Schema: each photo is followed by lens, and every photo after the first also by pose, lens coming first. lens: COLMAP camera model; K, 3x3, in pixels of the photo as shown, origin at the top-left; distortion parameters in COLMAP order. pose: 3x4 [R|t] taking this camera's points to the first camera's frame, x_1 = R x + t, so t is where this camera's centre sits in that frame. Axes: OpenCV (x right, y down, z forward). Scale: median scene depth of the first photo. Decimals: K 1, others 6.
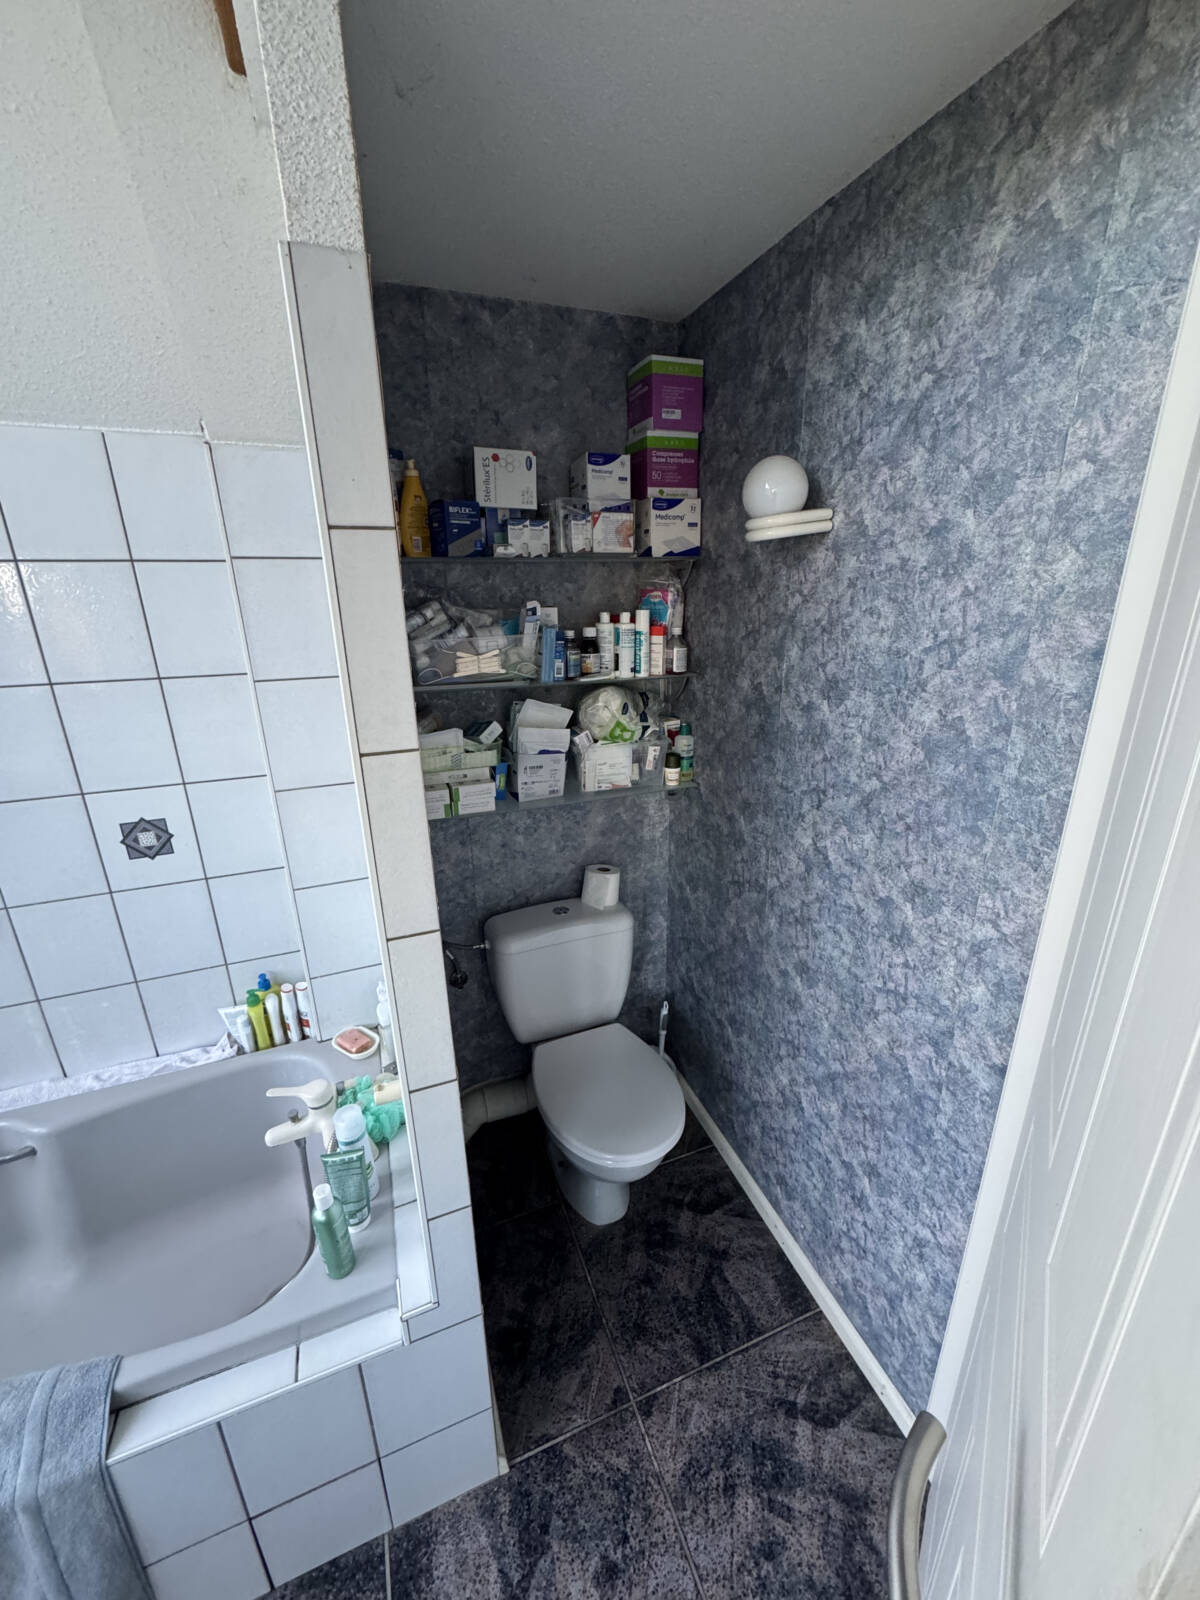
lens RADIAL K [[635.6, 0, 604.2], [0, 635.6, 798.8], [0, 0, 1]] dist [0.000049, 0.000007]
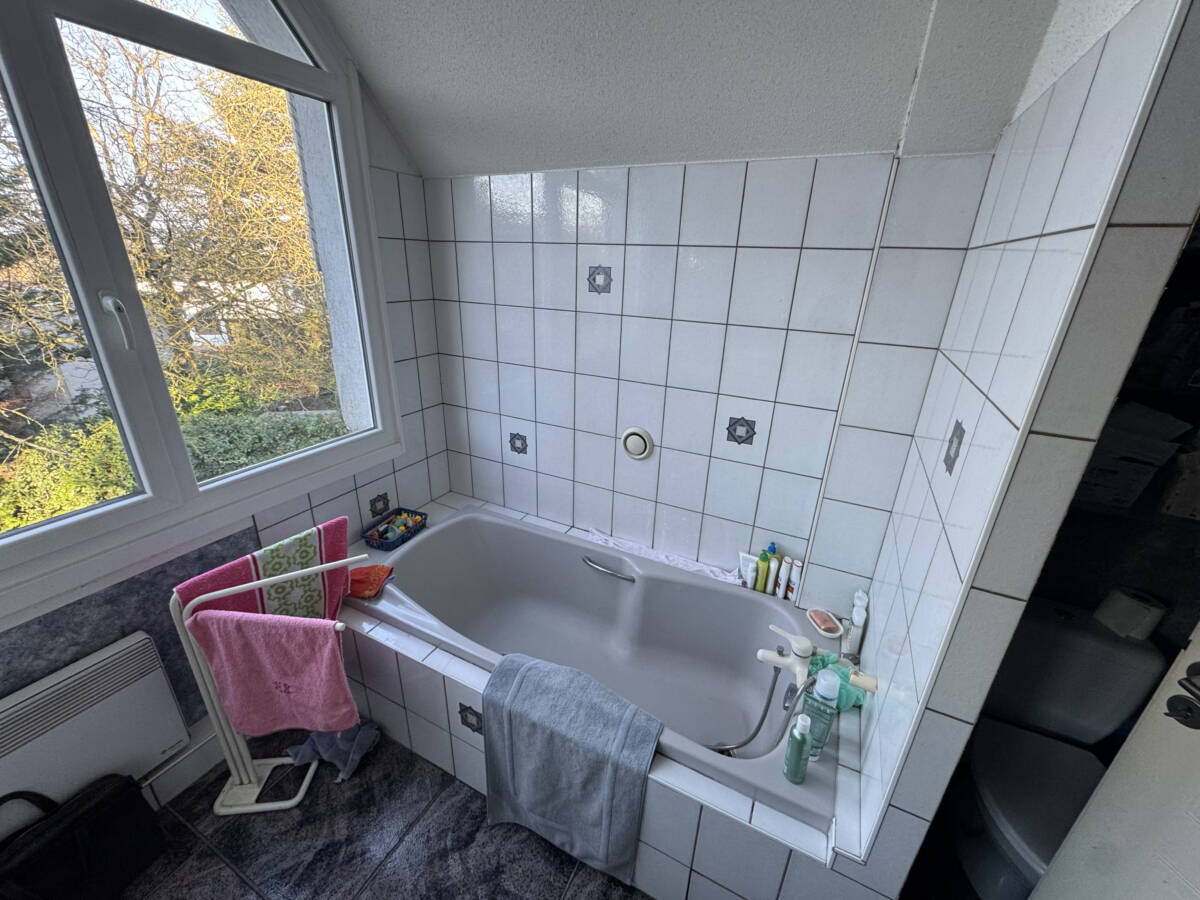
lens RADIAL K [[476.7, 0, 599.5], [0, 476.7, 447.0], [0, 0, 1]] dist [0.000049, 0.000007]
pose [[0.670009, 0.302610, -0.677875, -0.153254], [-0.275067, 0.949346, 0.151923, 0.018655], [0.689512, 0.084671, 0.719308, -0.061595]]
